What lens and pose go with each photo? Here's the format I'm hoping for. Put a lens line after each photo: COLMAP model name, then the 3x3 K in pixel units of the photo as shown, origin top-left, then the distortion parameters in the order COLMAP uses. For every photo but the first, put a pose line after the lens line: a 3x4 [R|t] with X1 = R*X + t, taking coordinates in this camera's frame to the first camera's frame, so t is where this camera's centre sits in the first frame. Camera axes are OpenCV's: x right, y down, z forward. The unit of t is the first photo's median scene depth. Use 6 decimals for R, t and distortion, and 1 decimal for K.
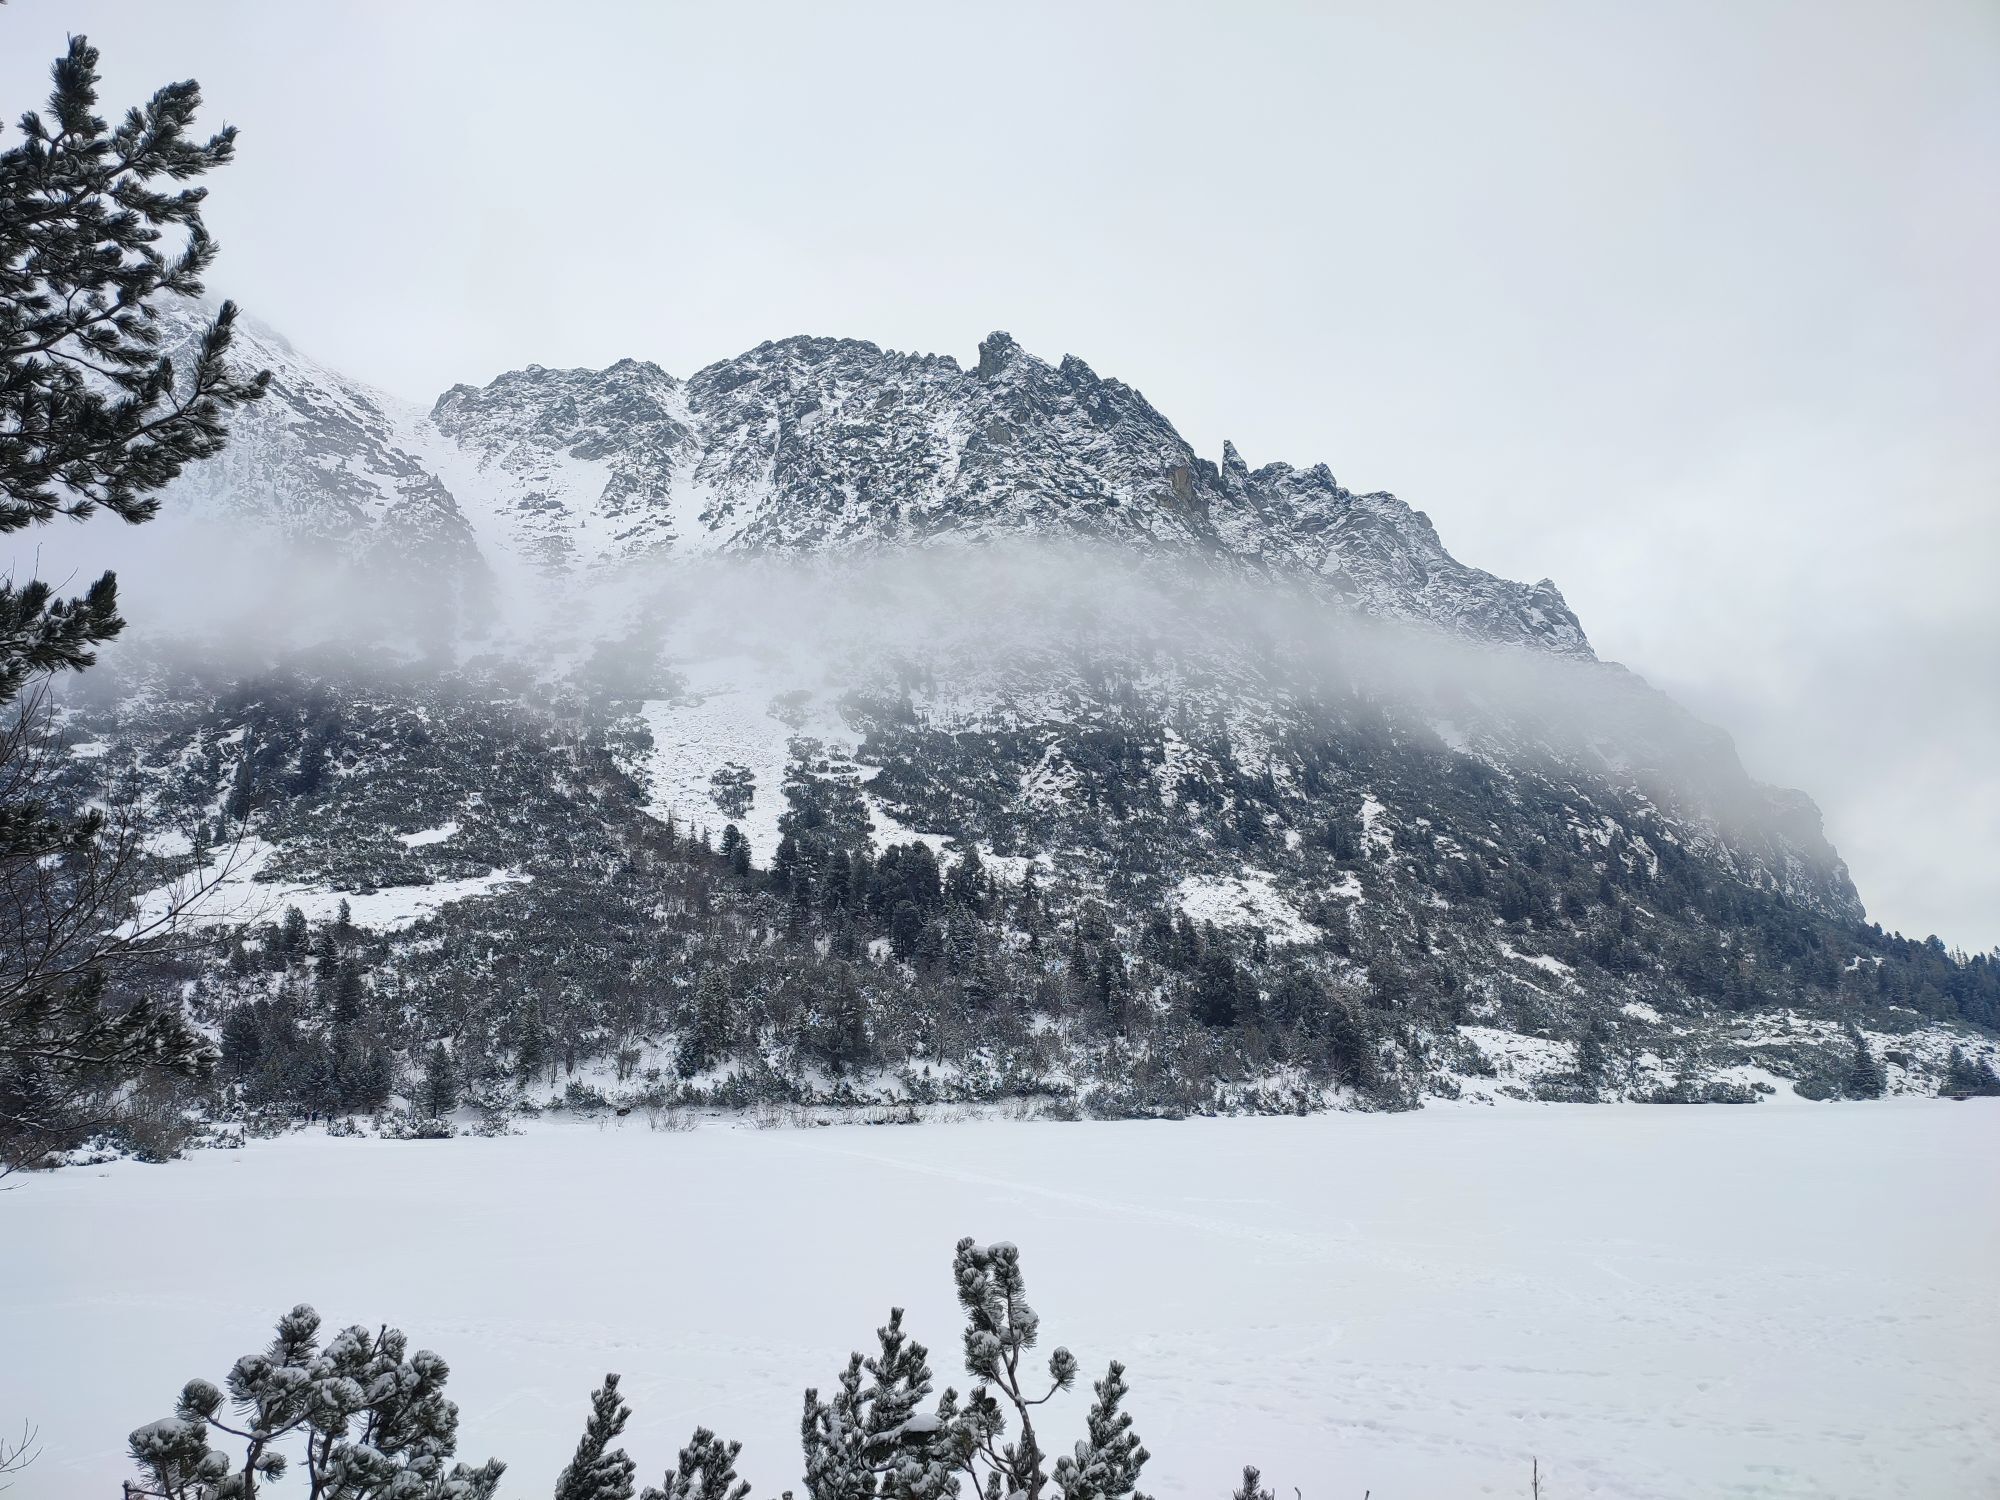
lens RADIAL K [[1456.4, 0, 996.8], [0, 1456.4, 752.6], [0, 0, 1]] dist [0.047402, -0.001253]
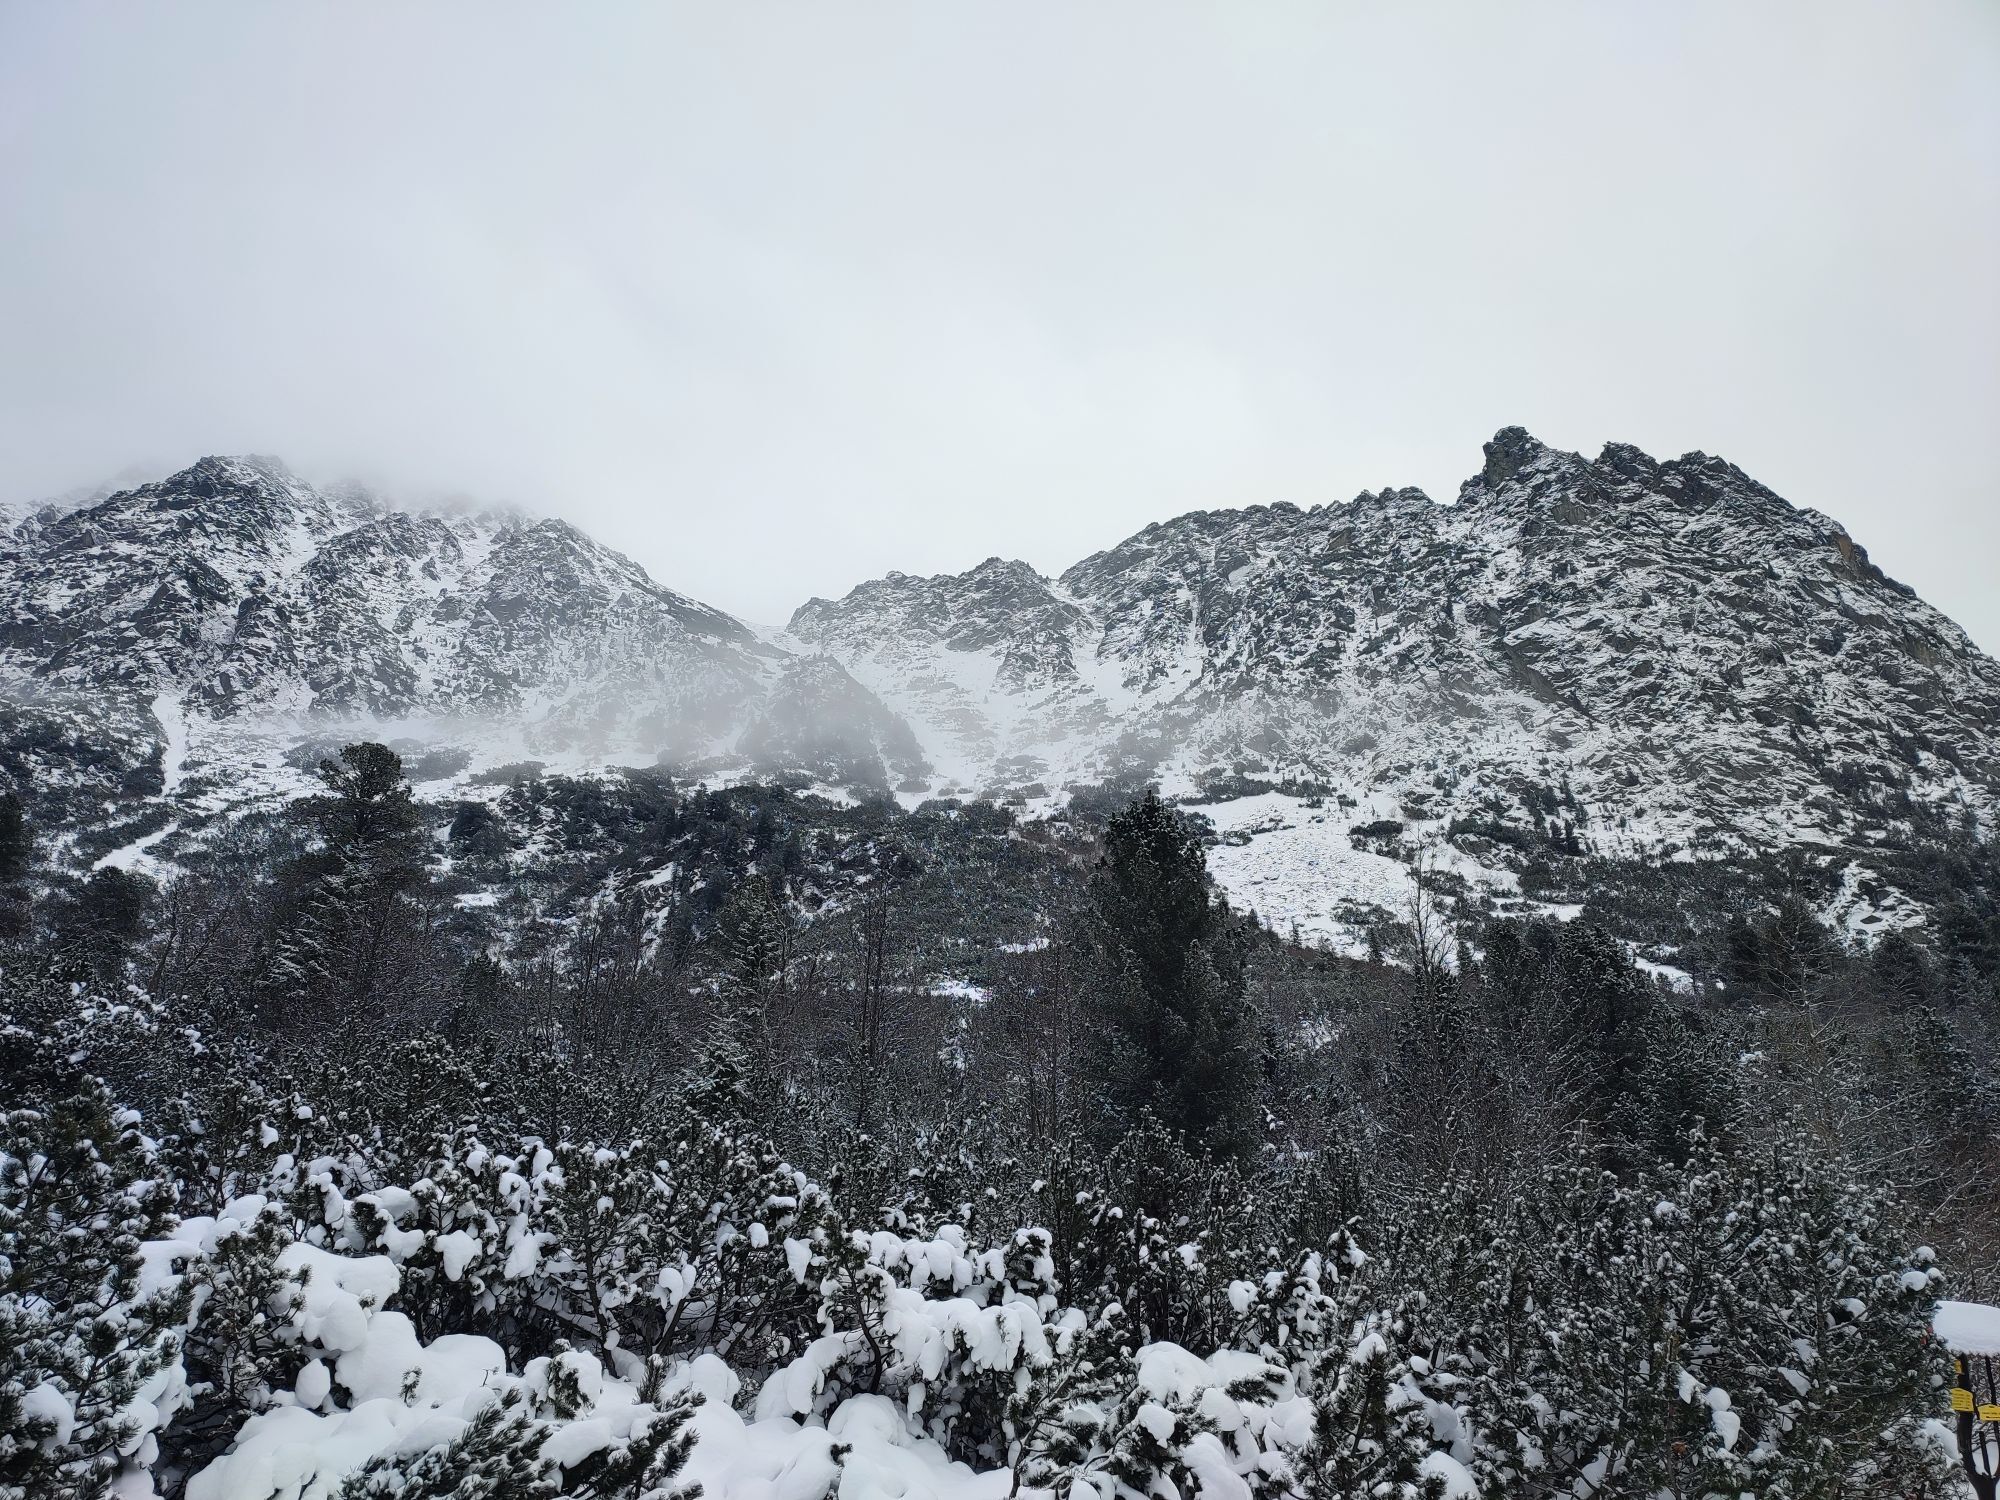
lens RADIAL K [[1456.4, 0, 1001.9], [0, 1456.4, 733.3], [0, 0, 1]] dist [0.047402, -0.001253]
pose [[0.987463, -0.041899, -0.152186, -0.199796], [0.006960, 0.974747, -0.223202, 0.069963], [0.157695, 0.219345, 0.962819, 0.265350]]
